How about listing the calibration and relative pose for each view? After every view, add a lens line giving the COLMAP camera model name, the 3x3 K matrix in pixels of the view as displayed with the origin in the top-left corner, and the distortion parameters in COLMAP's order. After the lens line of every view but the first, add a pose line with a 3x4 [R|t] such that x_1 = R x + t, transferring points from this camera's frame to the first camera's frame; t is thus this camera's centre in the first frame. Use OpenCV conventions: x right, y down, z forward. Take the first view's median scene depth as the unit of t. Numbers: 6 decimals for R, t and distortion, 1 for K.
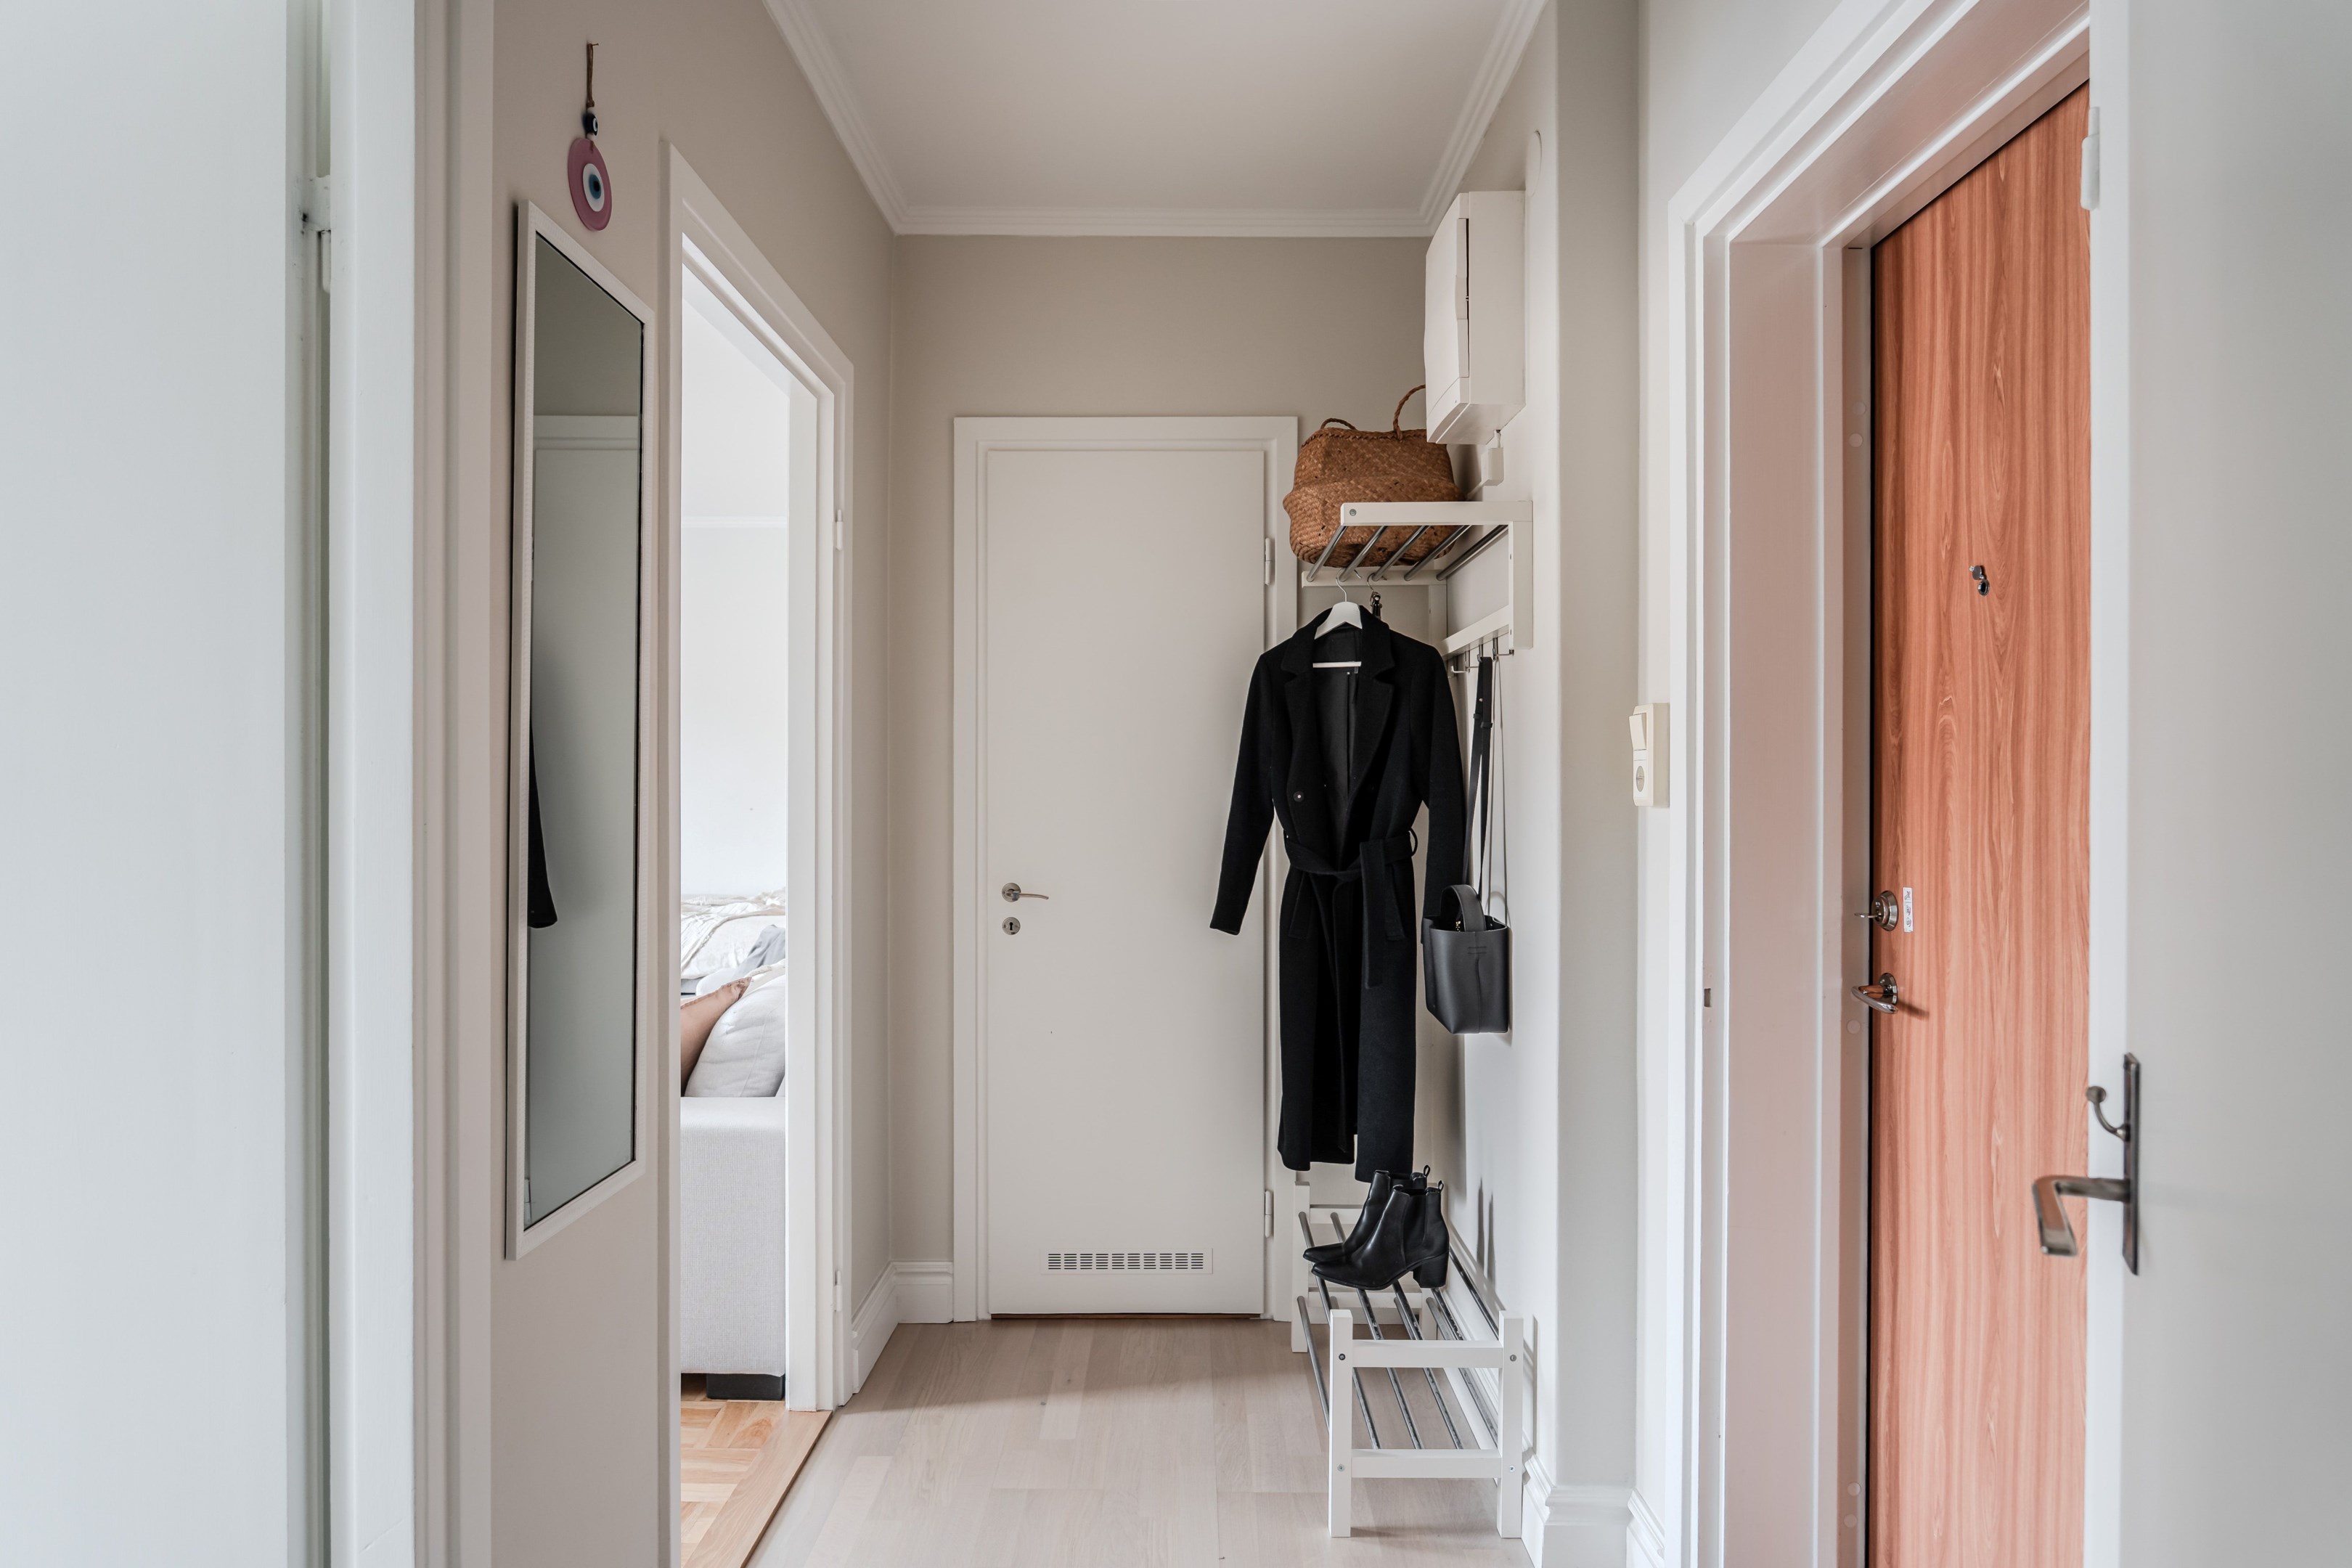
lens RADIAL K [[1378.4, 0, 1176.0], [0, 1378.4, 784.0], [0, 0, 1]] dist [-0.000548, 0.000298]
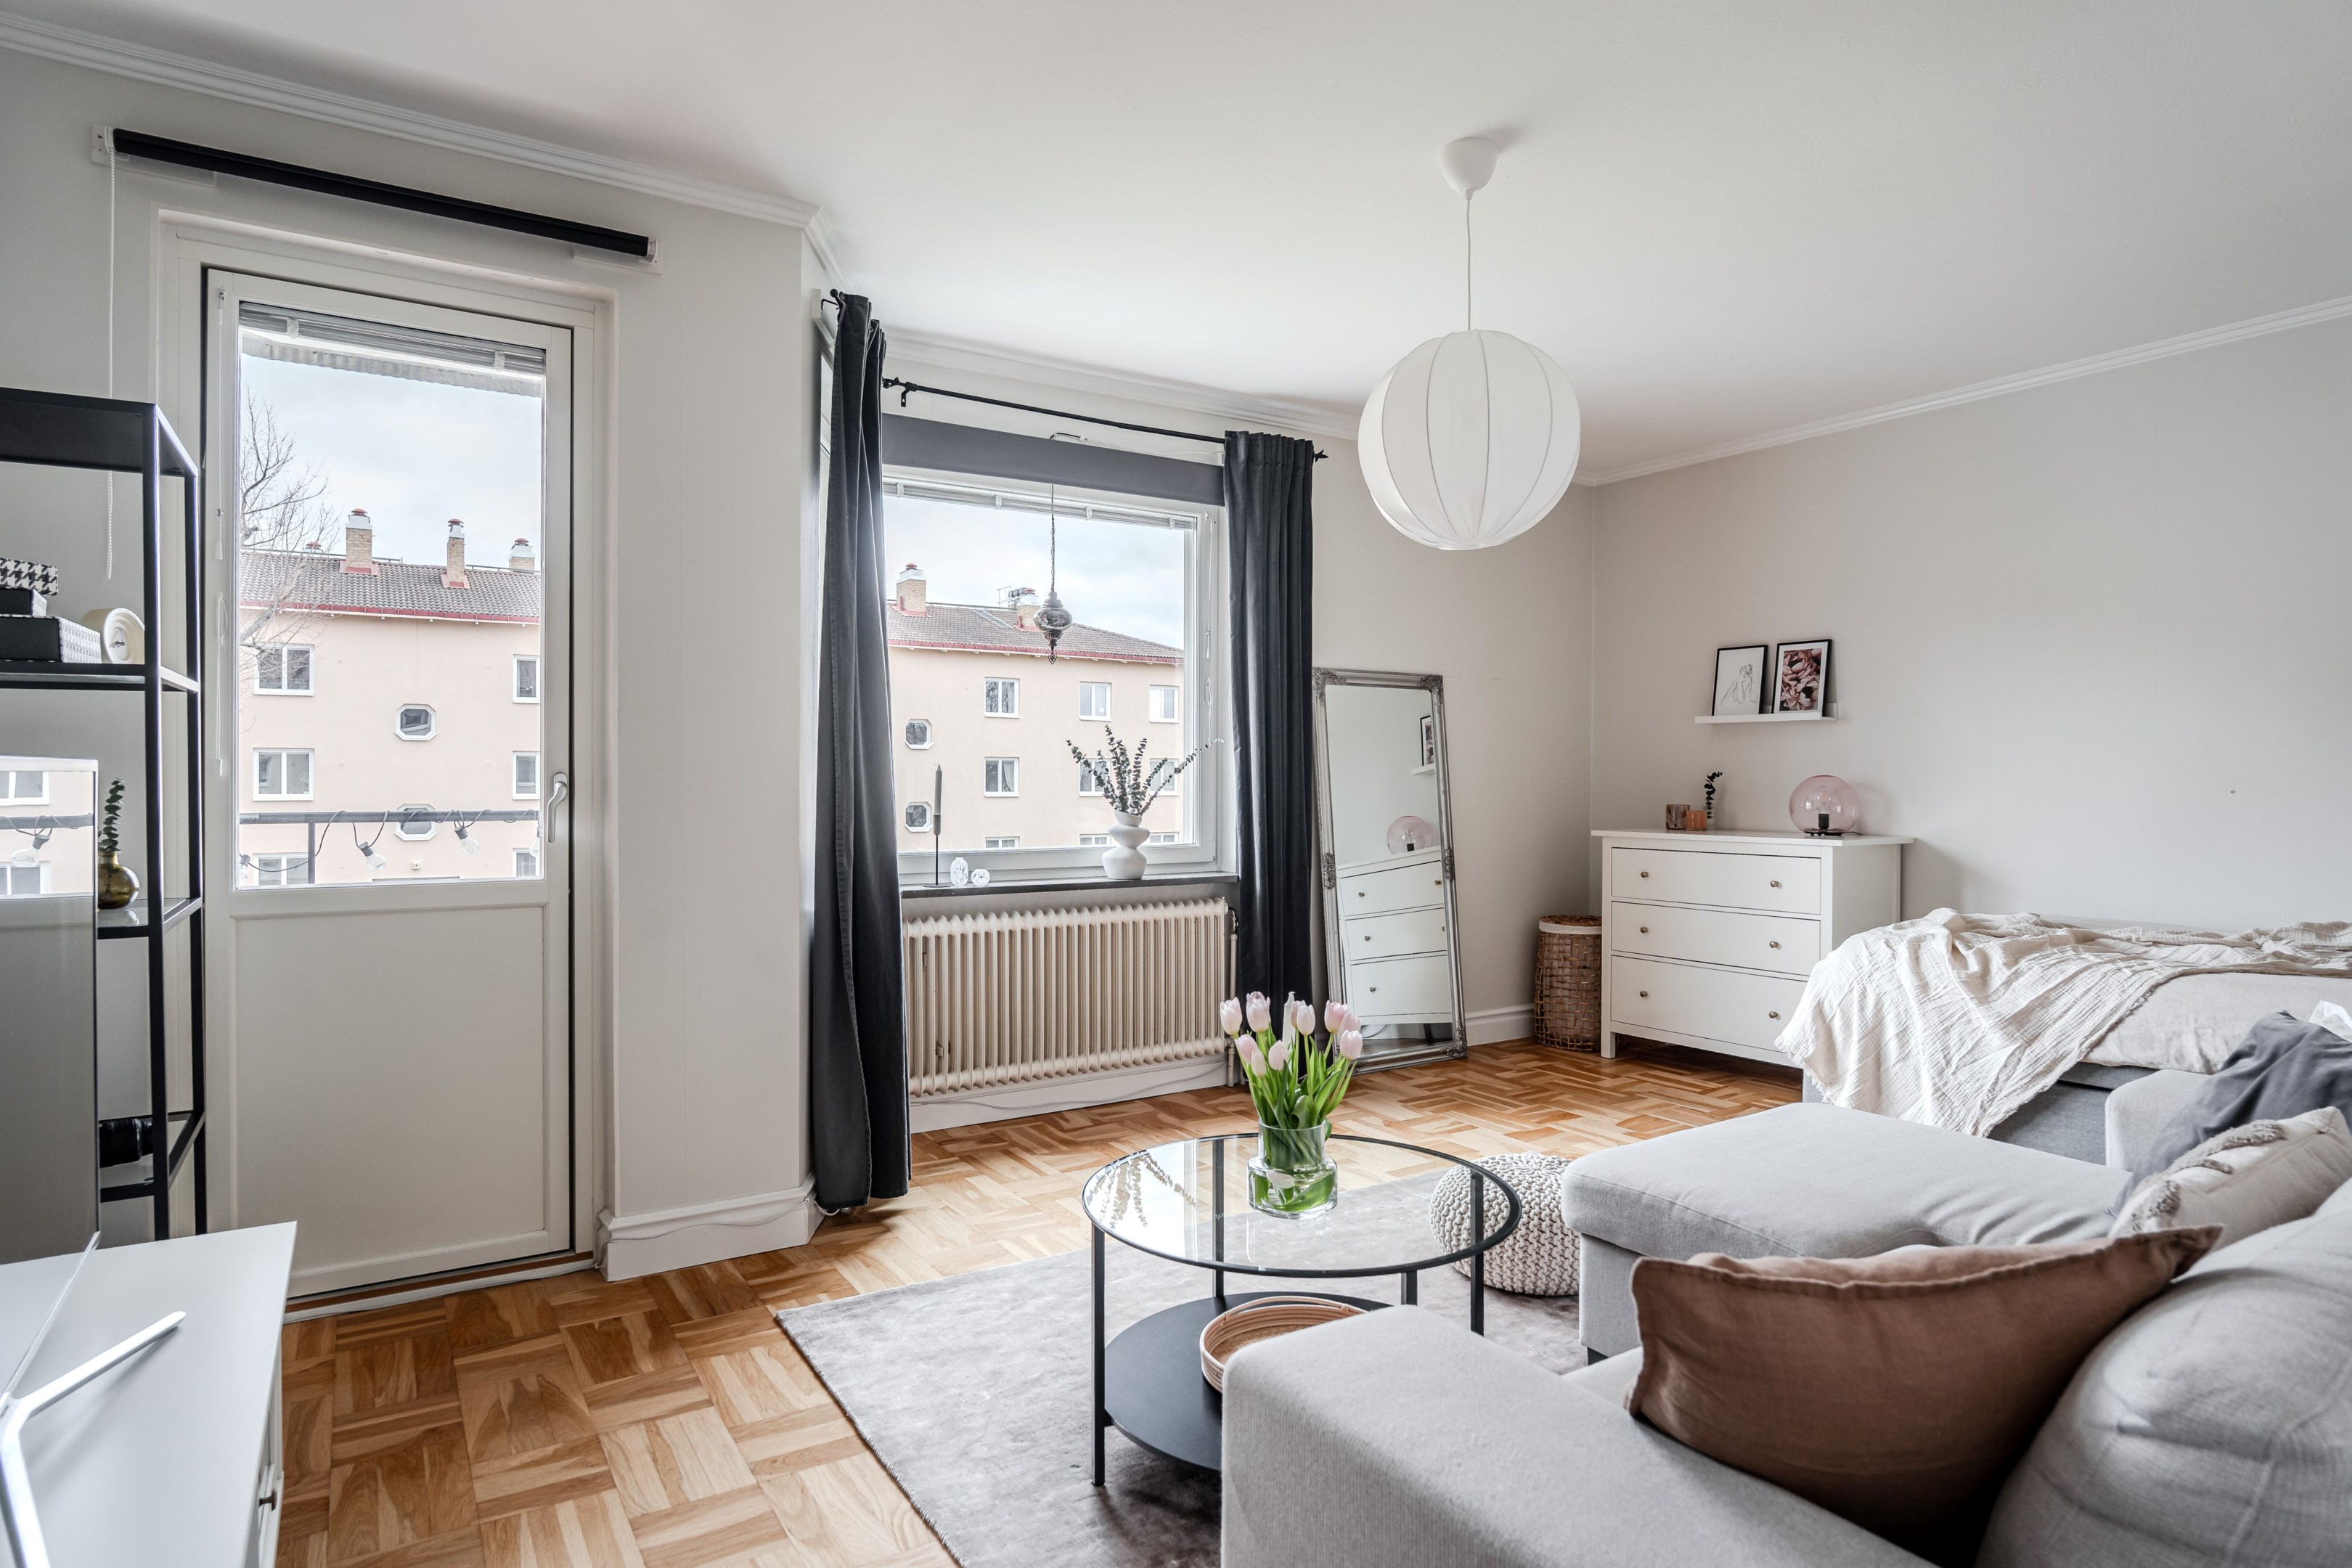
lens RADIAL K [[1263.9, 0, 1176.0], [0, 1263.9, 784.0], [0, 0, 1]] dist [-0.016664, 0.000604]
pose [[0.538317, 0.002892, -0.842737, -0.134783], [-0.002016, 0.999996, 0.002144, 0.022136], [0.842740, 0.000545, 0.538321, 0.441870]]
